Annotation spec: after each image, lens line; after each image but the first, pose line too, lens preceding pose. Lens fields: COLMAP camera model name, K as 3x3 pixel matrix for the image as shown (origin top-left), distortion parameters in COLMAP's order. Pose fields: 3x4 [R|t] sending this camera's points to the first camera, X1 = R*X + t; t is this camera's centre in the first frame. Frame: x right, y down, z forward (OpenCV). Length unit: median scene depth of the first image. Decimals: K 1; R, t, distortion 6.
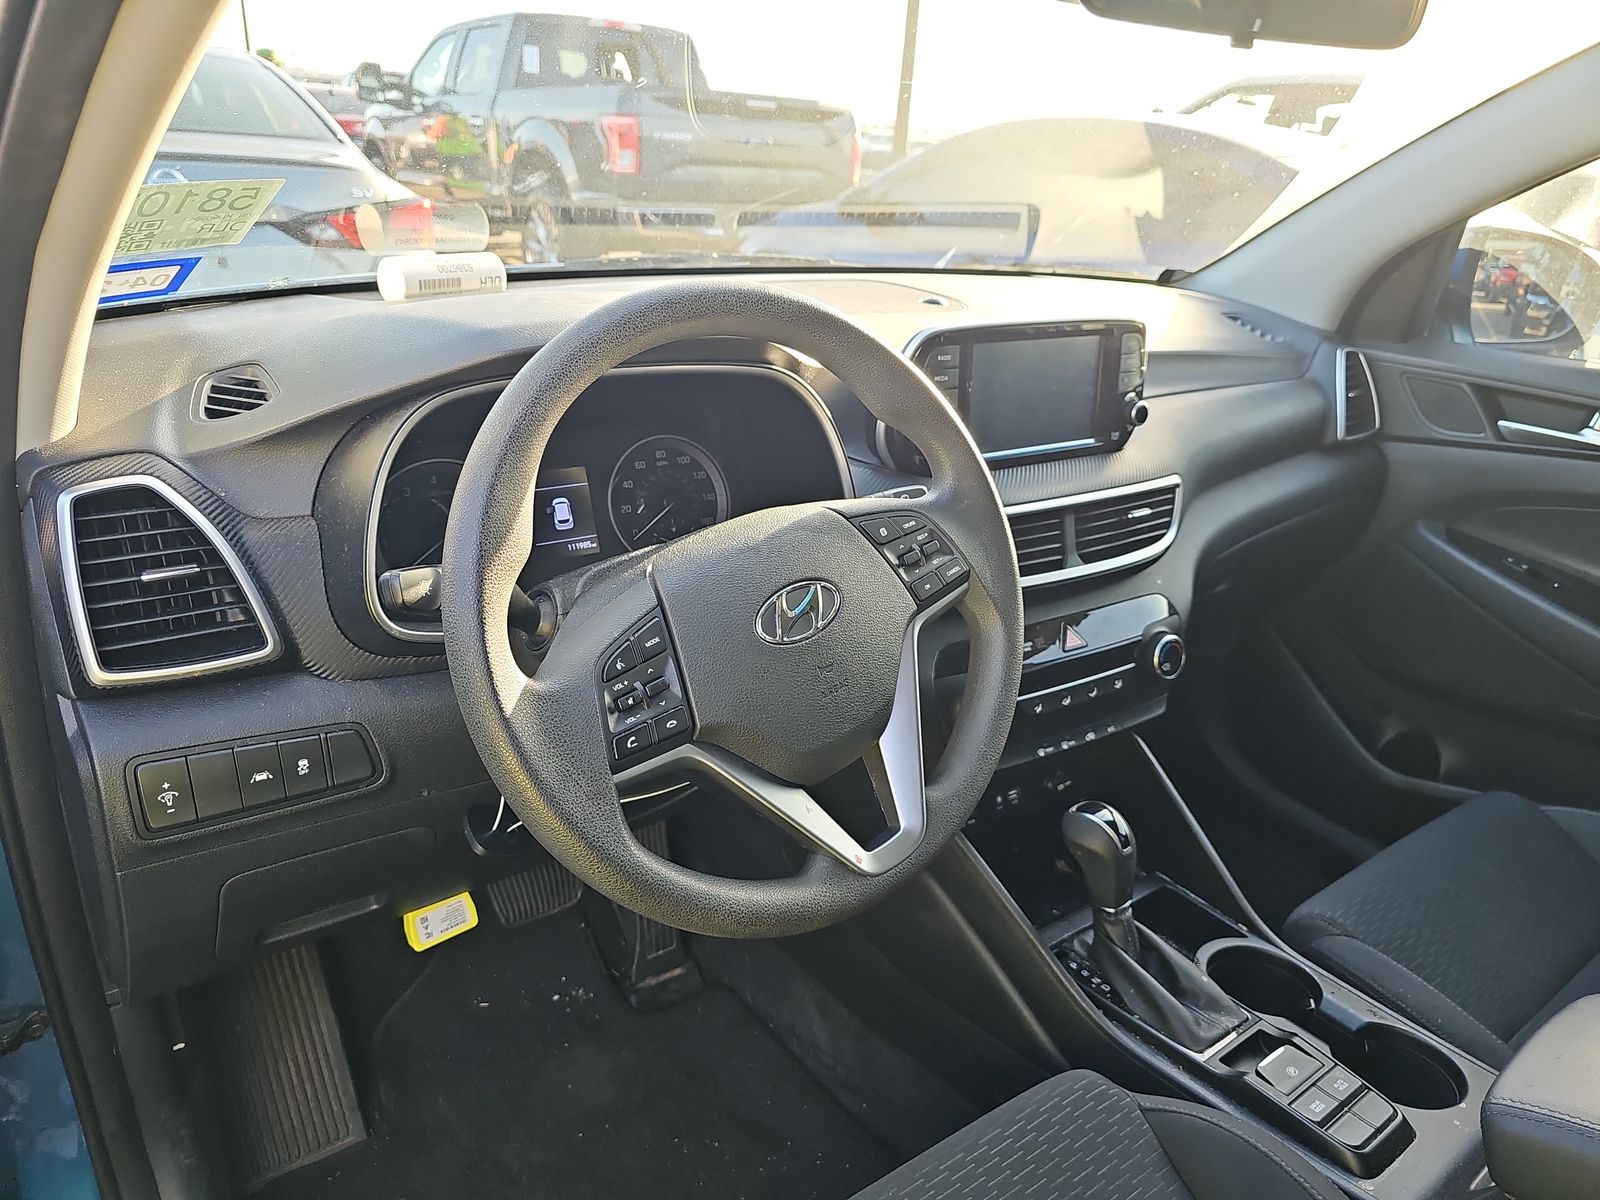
lens RADIAL K [[1080.4, 0, 768.5], [0, 1080.4, 573.2], [0, 0, 1]] dist [0.025009, -0.029173]
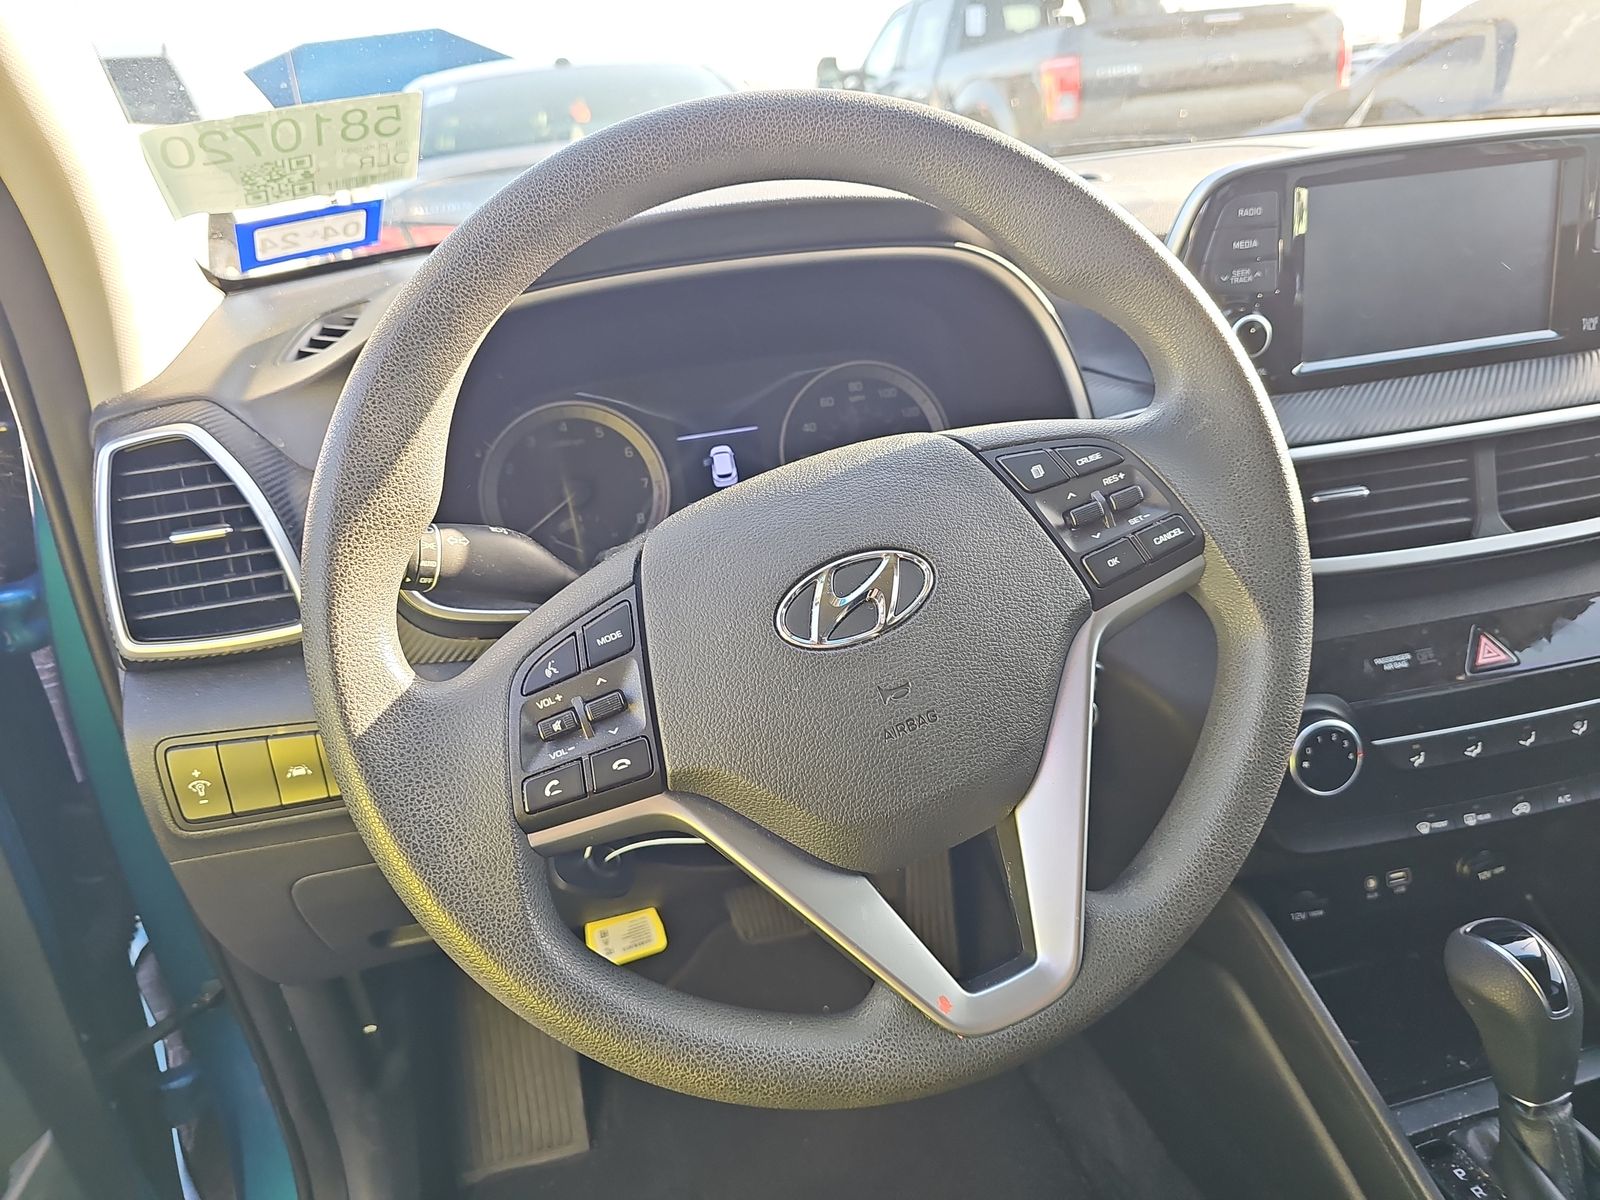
lens RADIAL K [[1080.4, 0, 755.3], [0, 1080.4, 580.4], [0, 0, 1]] dist [0.025009, -0.029173]
pose [[0.912681, 0.021237, -0.408120, 0.162786], [-0.008787, 0.999438, 0.032358, 0.003592], [0.408578, -0.025946, 0.912355, 0.281329]]
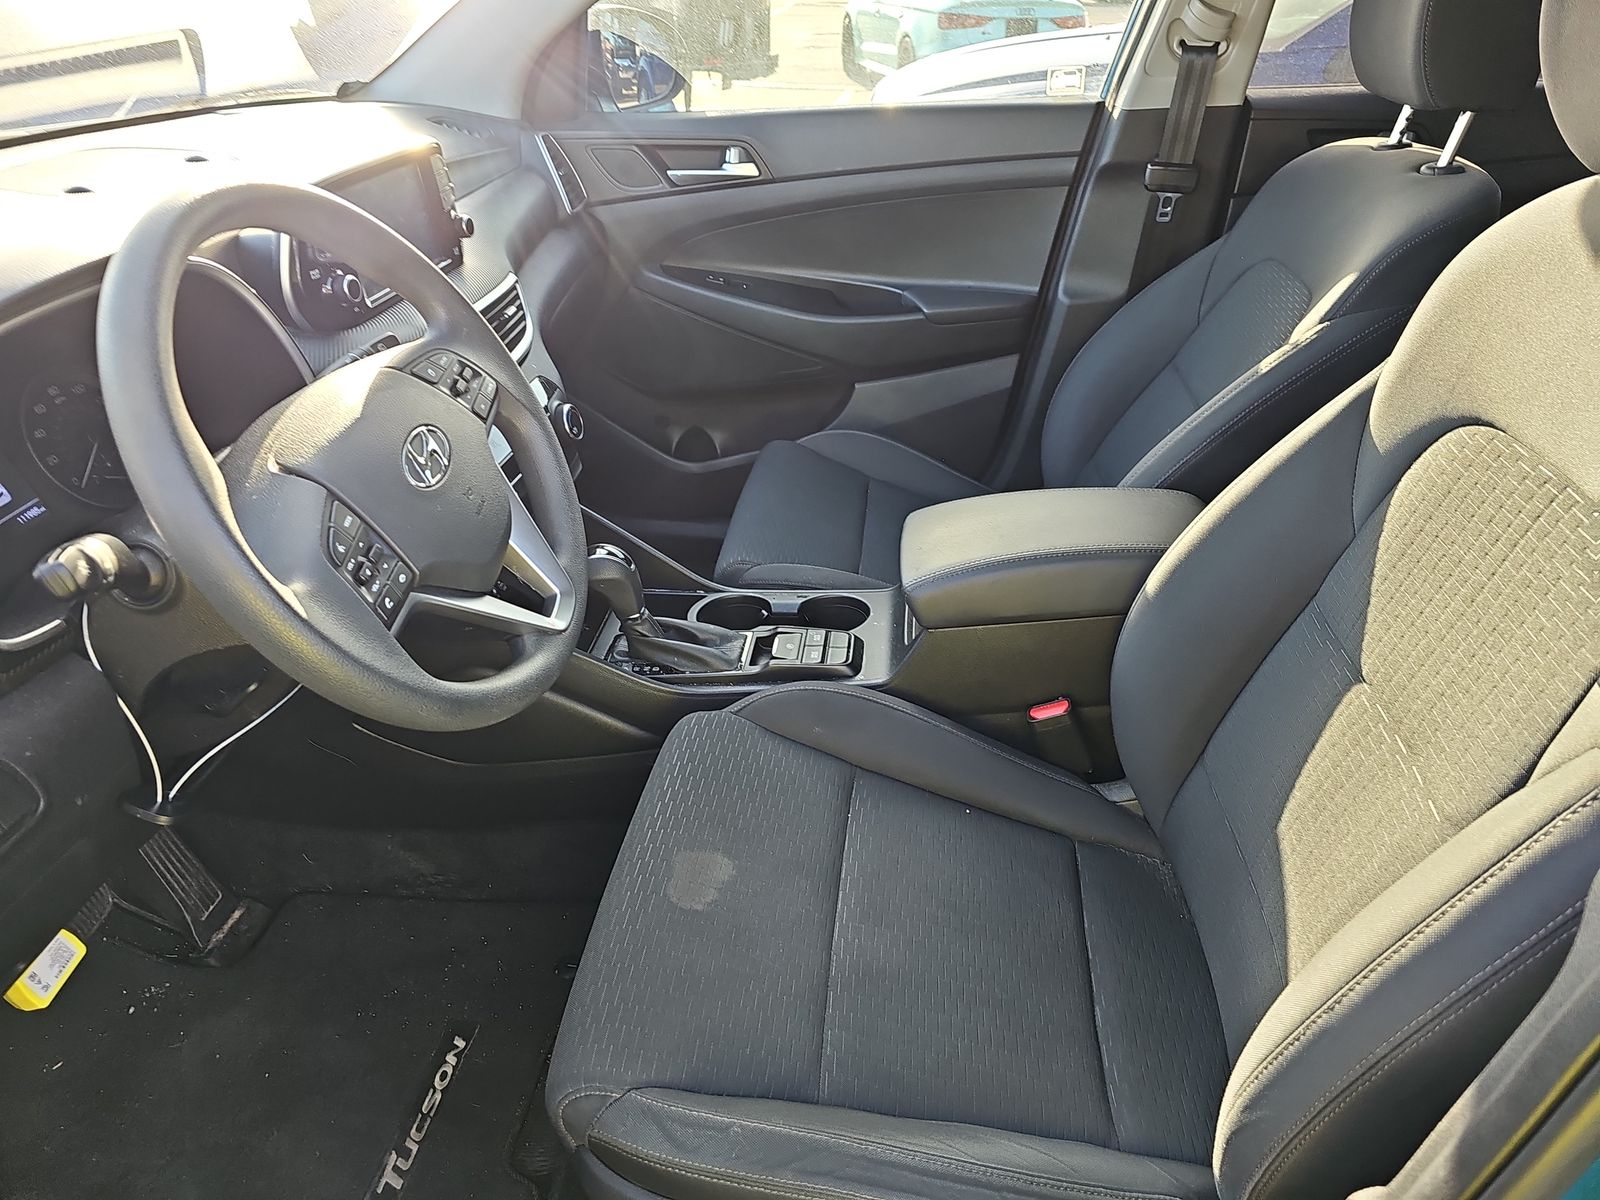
lens RADIAL K [[1080.4, 0, 798.4], [0, 1080.4, 612.6], [0, 0, 1]] dist [0.025009, -0.029173]
pose [[0.672241, -0.440167, 0.595269, -0.322738], [0.312769, 0.897632, 0.310534, -0.034376], [-0.671020, -0.022572, 0.741096, -0.091080]]
